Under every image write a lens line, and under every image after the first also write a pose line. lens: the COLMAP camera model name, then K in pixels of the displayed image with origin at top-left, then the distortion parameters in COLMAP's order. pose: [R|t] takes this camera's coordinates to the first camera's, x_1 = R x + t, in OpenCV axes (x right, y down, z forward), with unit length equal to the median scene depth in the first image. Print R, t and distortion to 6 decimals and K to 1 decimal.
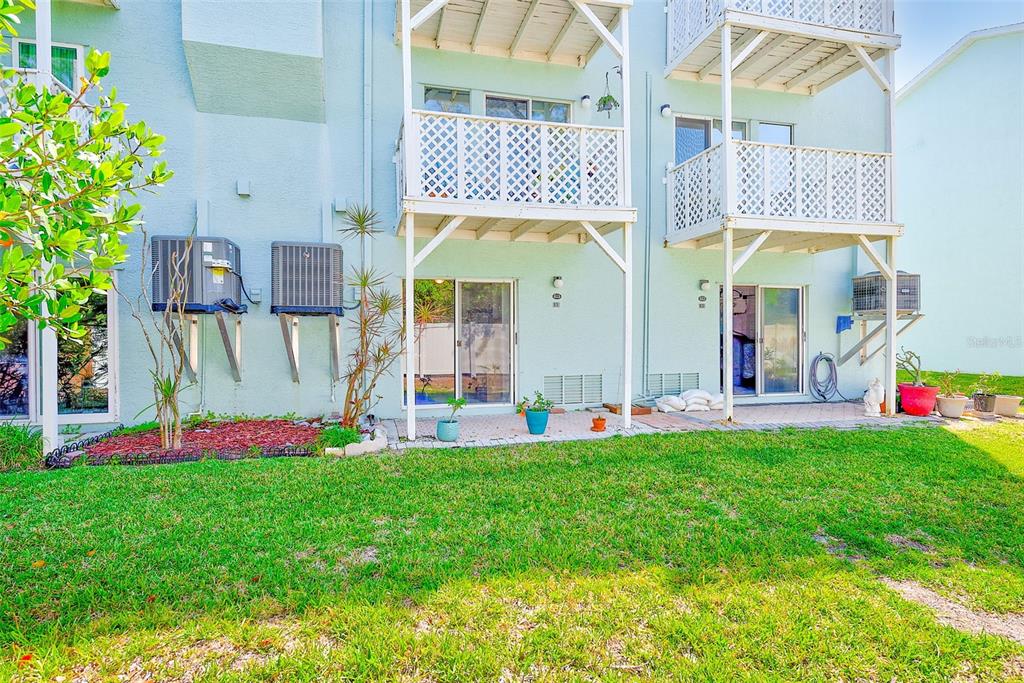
lens RADIAL K [[577.8, 0, 530.4], [0, 577.8, 345.2], [0, 0, 1]] dist [0.005092, -0.002878]
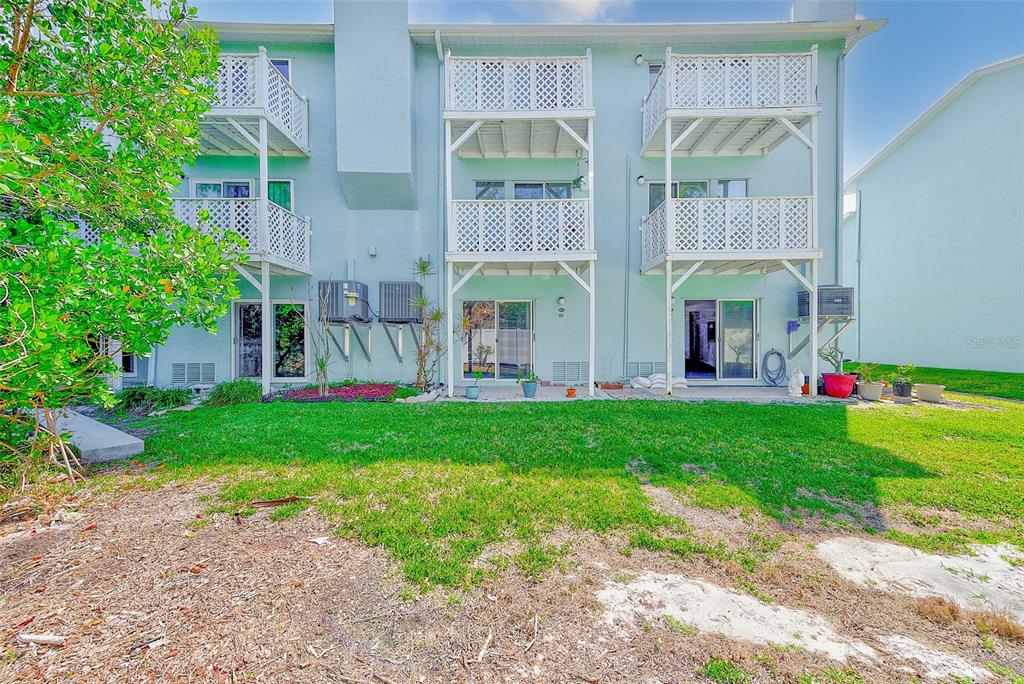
lens RADIAL K [[403.4, 0, 510.6], [0, 403.4, 342.5], [0, 0, 1]] dist [0.018256, 0.000292]
pose [[0.966420, 0.003804, -0.256939, 0.228710], [-0.005232, 0.999974, -0.004876, 0.009243], [0.256914, 0.006057, 0.966415, -0.076129]]
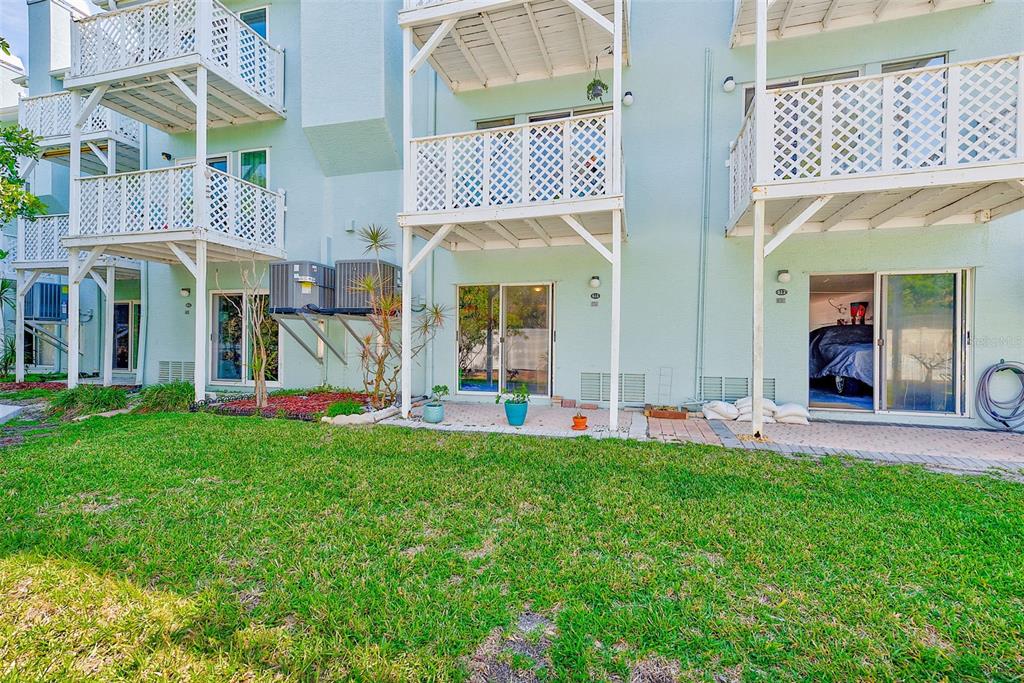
lens RADIAL K [[445.9, 0, 486.2], [0, 445.9, 343.5], [0, 0, 1]] dist [0.015376, -0.000013]
pose [[0.851109, 0.014493, -0.524789, 0.360548], [-0.020441, 0.999776, -0.005541, 0.011341], [0.524591, 0.015443, 0.851214, 0.267283]]
